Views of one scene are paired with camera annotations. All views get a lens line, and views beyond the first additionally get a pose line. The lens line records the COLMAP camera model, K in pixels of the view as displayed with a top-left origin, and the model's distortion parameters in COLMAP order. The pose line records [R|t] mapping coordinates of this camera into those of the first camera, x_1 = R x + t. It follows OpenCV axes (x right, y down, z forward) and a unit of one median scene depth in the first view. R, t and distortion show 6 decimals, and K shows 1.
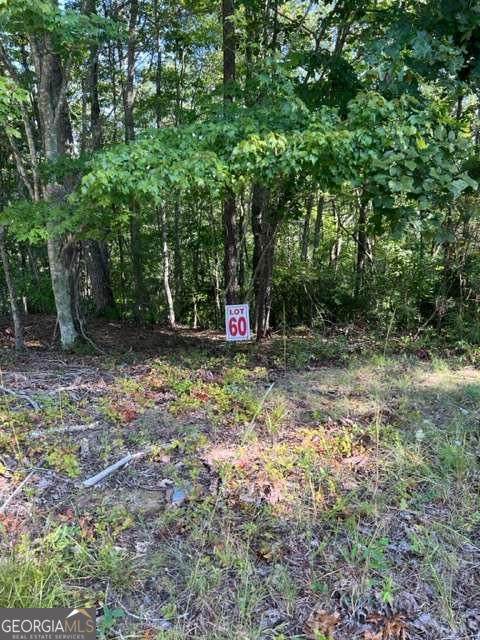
lens RADIAL K [[477.8, 0, 240.4], [0, 477.8, 325.9], [0, 0, 1]] dist [0.000259, -0.001392]
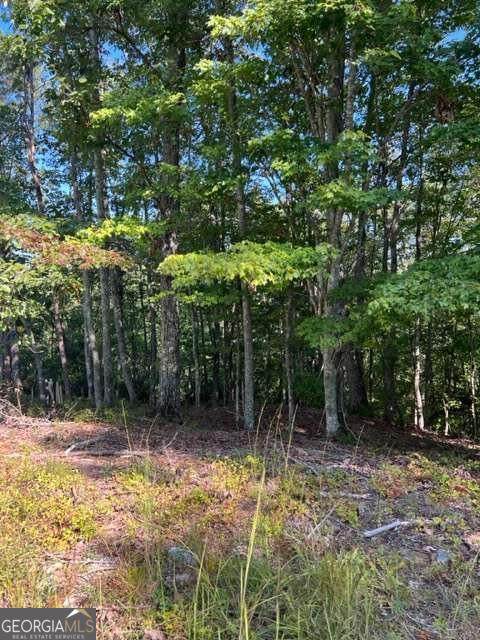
lens RADIAL K [[477.8, 0, 240.4], [0, 477.8, 325.9], [0, 0, 1]] dist [0.000259, -0.001392]
pose [[0.877124, 0.009336, -0.480173, -0.000012], [-0.108761, 0.977697, -0.179663, 0.025788], [0.467786, 0.209811, 0.858577, -0.235837]]
